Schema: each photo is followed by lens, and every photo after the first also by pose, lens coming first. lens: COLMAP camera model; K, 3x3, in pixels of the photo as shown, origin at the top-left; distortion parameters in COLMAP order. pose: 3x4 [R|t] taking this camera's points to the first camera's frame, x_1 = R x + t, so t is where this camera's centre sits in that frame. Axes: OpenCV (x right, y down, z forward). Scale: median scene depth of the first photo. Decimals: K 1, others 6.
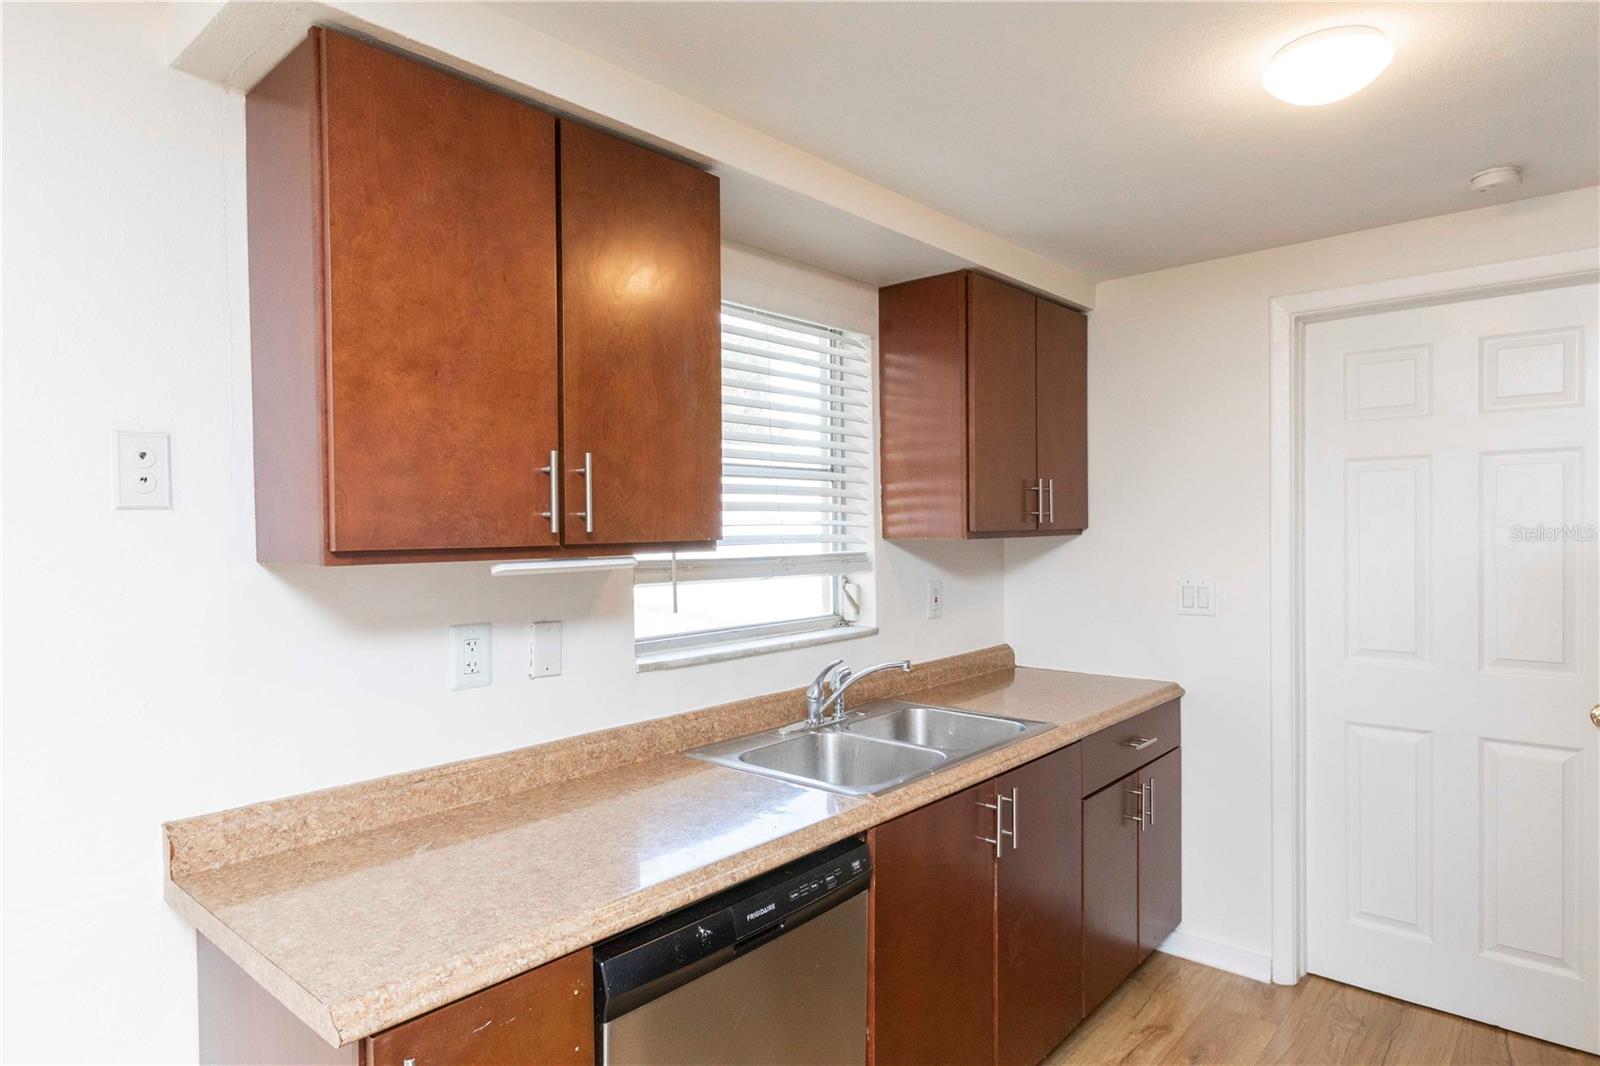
lens RADIAL K [[920.2, 0, 809.0], [0, 920.2, 535.2], [0, 0, 1]] dist [0.002665, 0.000860]
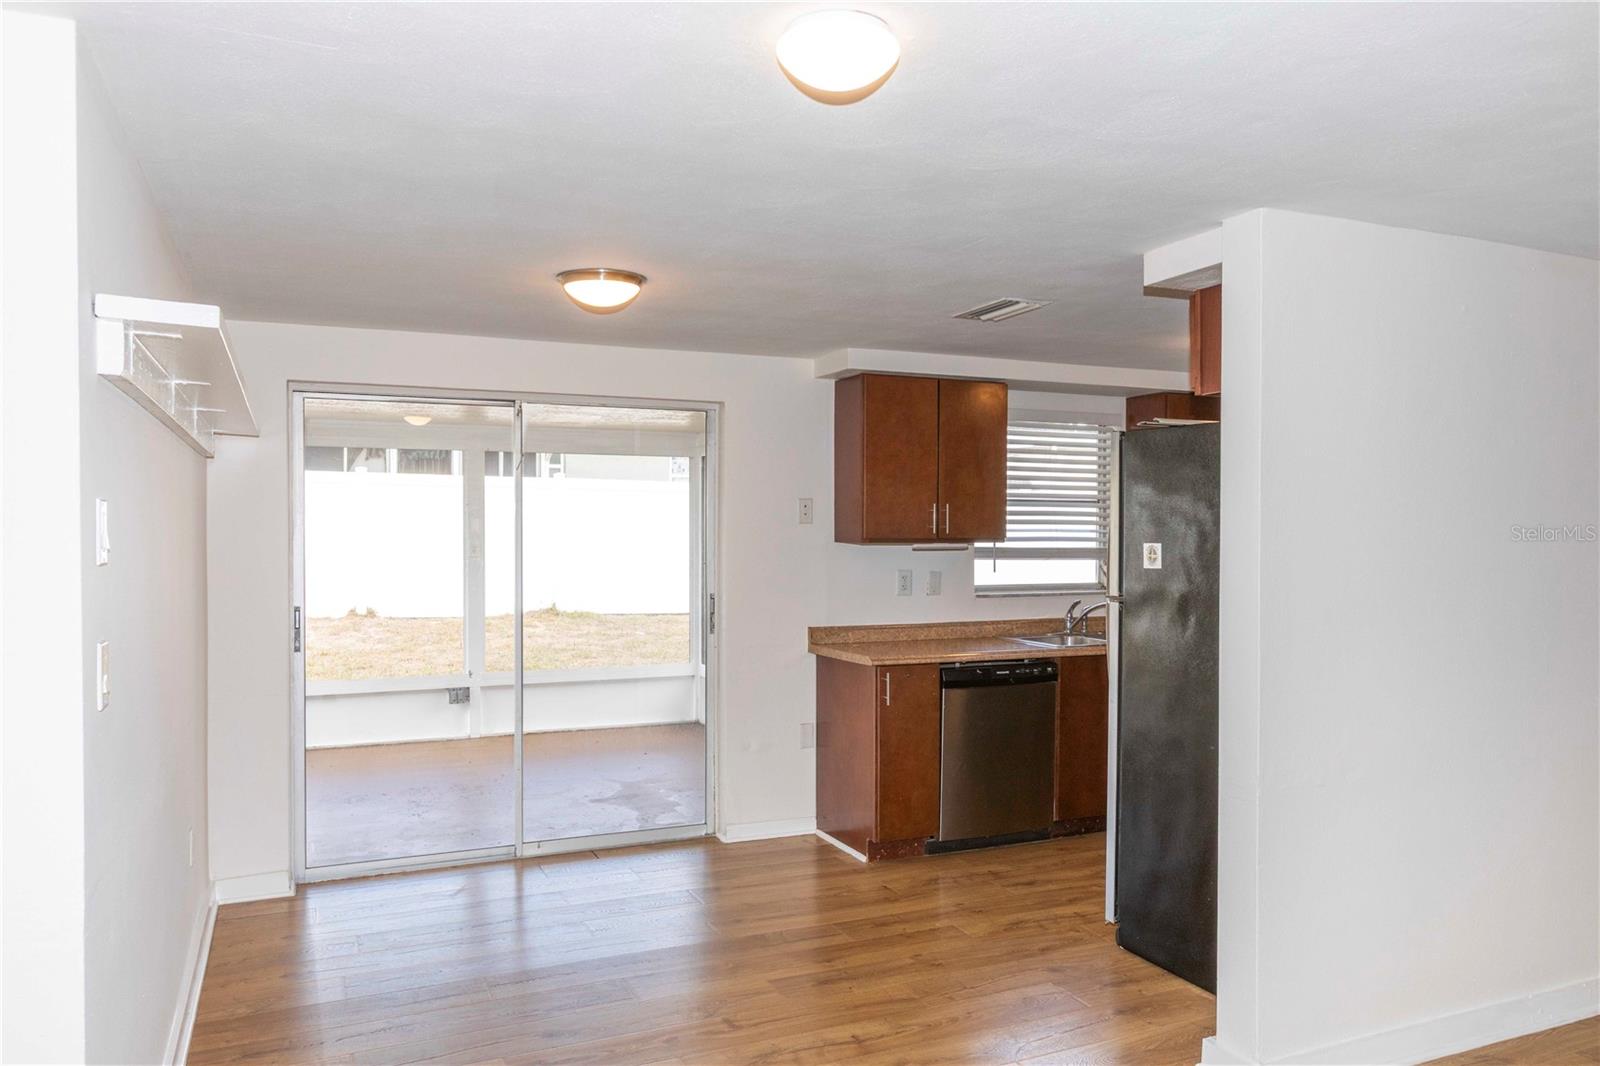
lens RADIAL K [[1181.8, 0, 800.9], [0, 1181.8, 536.3], [0, 0, 1]] dist [-0.000356, -0.000235]
pose [[0.910640, 0.018259, -0.412797, 0.786238], [-0.020006, 0.999800, 0.000091, 0.011599], [0.412716, 0.008176, 0.910823, -2.286192]]
